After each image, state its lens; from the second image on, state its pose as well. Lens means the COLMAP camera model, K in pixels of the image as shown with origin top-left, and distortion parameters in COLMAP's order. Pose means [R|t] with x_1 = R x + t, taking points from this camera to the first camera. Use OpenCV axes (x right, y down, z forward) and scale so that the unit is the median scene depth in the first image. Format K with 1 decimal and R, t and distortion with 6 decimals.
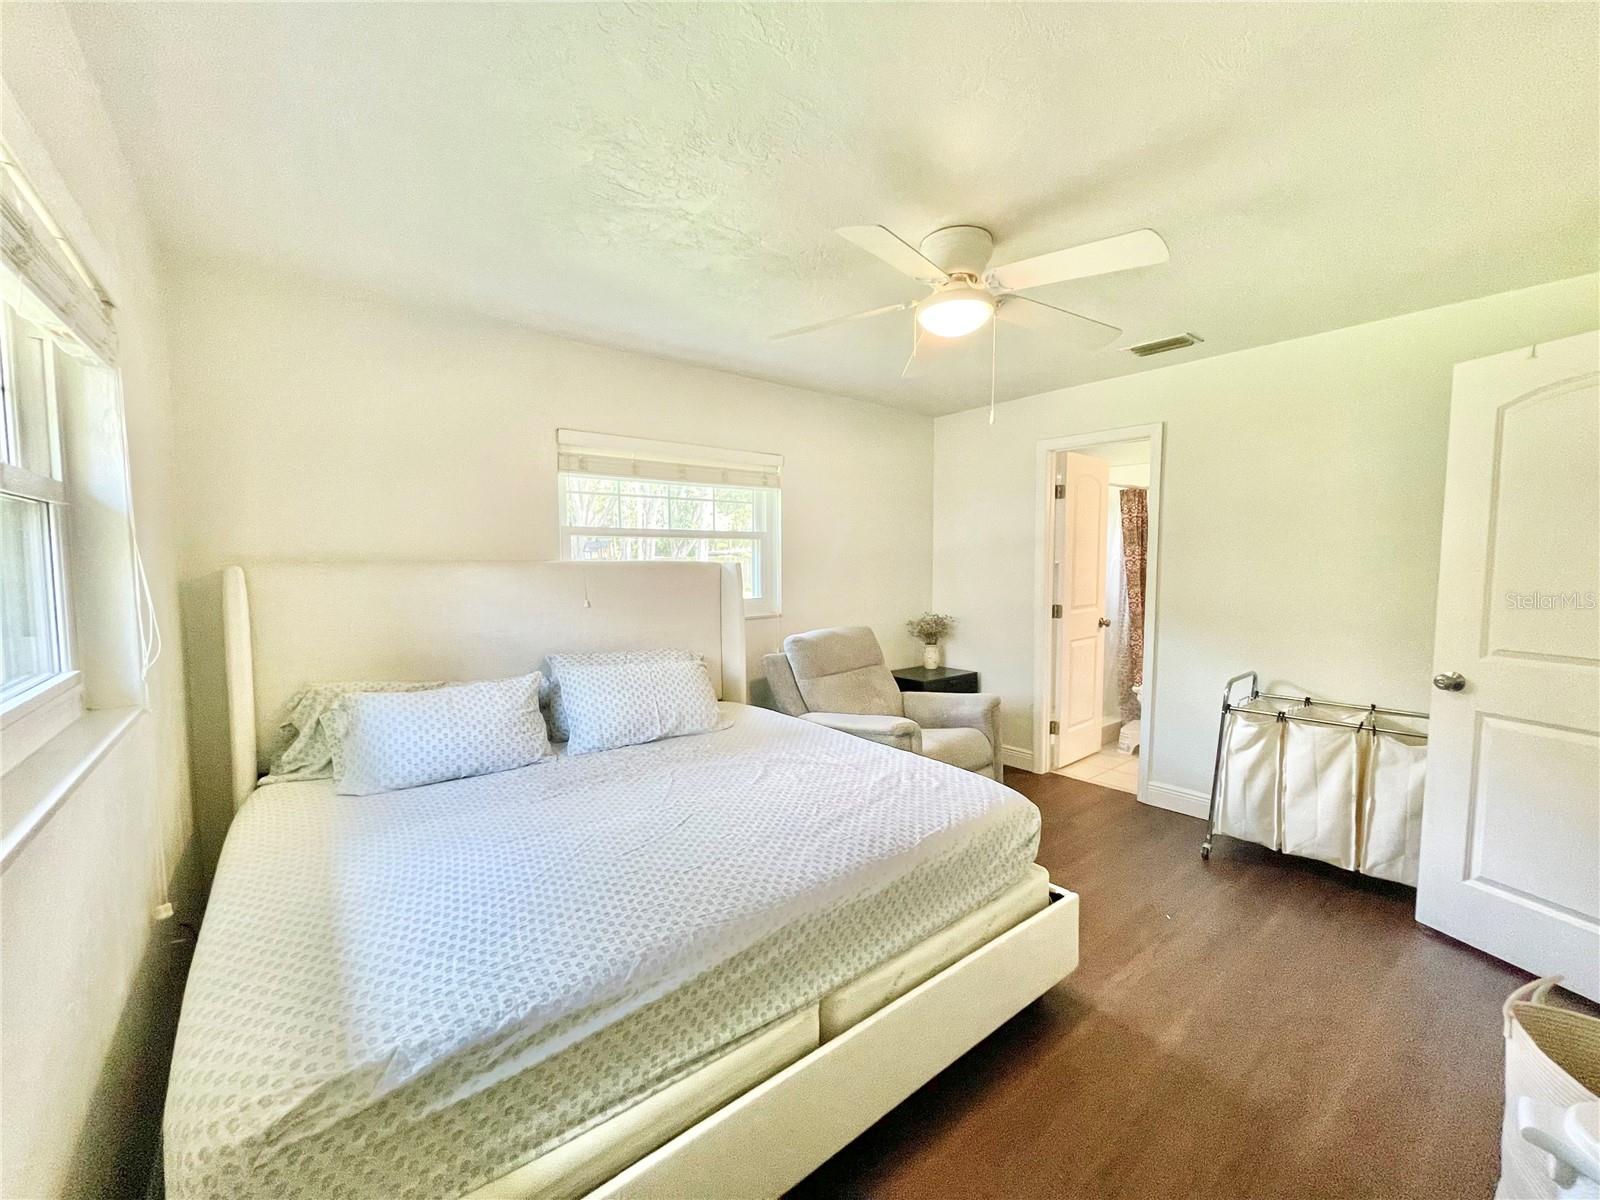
lens RADIAL K [[645.1, 0, 808.4], [0, 645.1, 584.0], [0, 0, 1]] dist [-0.004087, 0.001362]
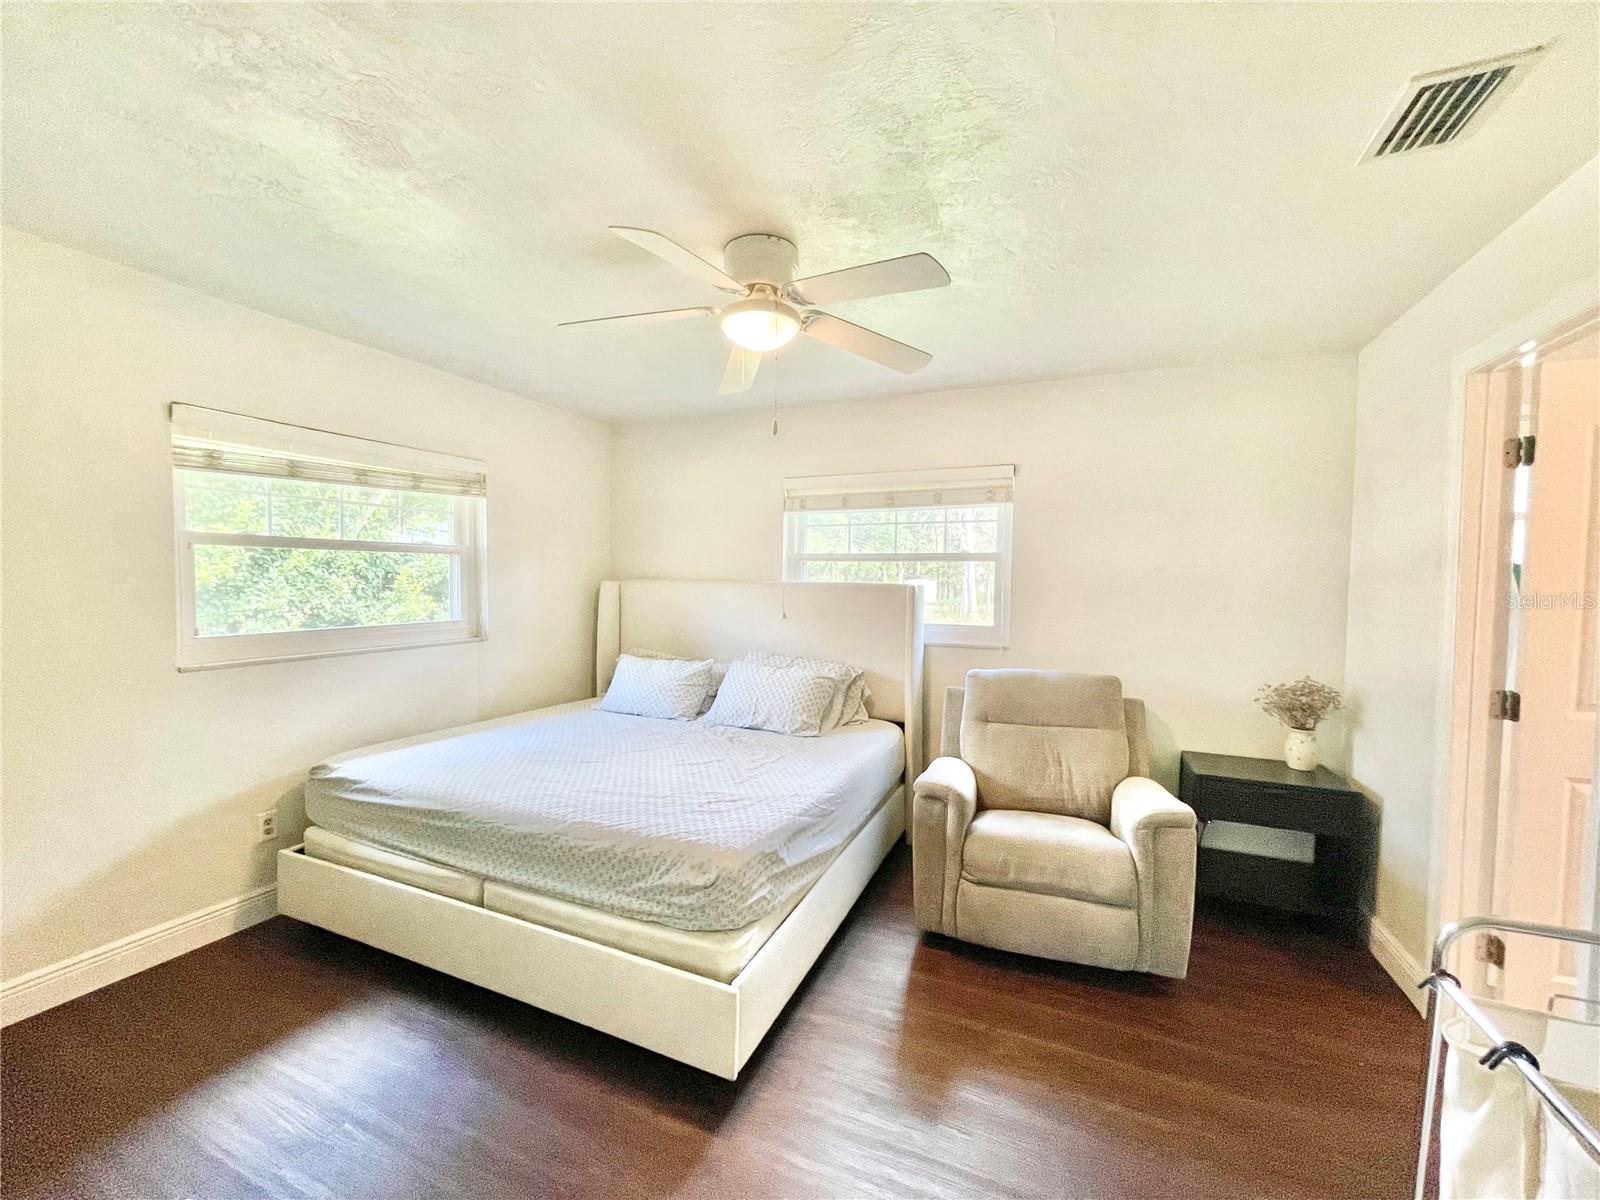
lens RADIAL K [[645.1, 0, 806.3], [0, 645.1, 612.3], [0, 0, 1]] dist [-0.004087, 0.001362]
pose [[0.461013, 0.052190, -0.885858, 0.722516], [-0.050191, 0.998205, 0.032689, -0.018625], [0.885973, 0.029392, 0.462804, 0.427610]]
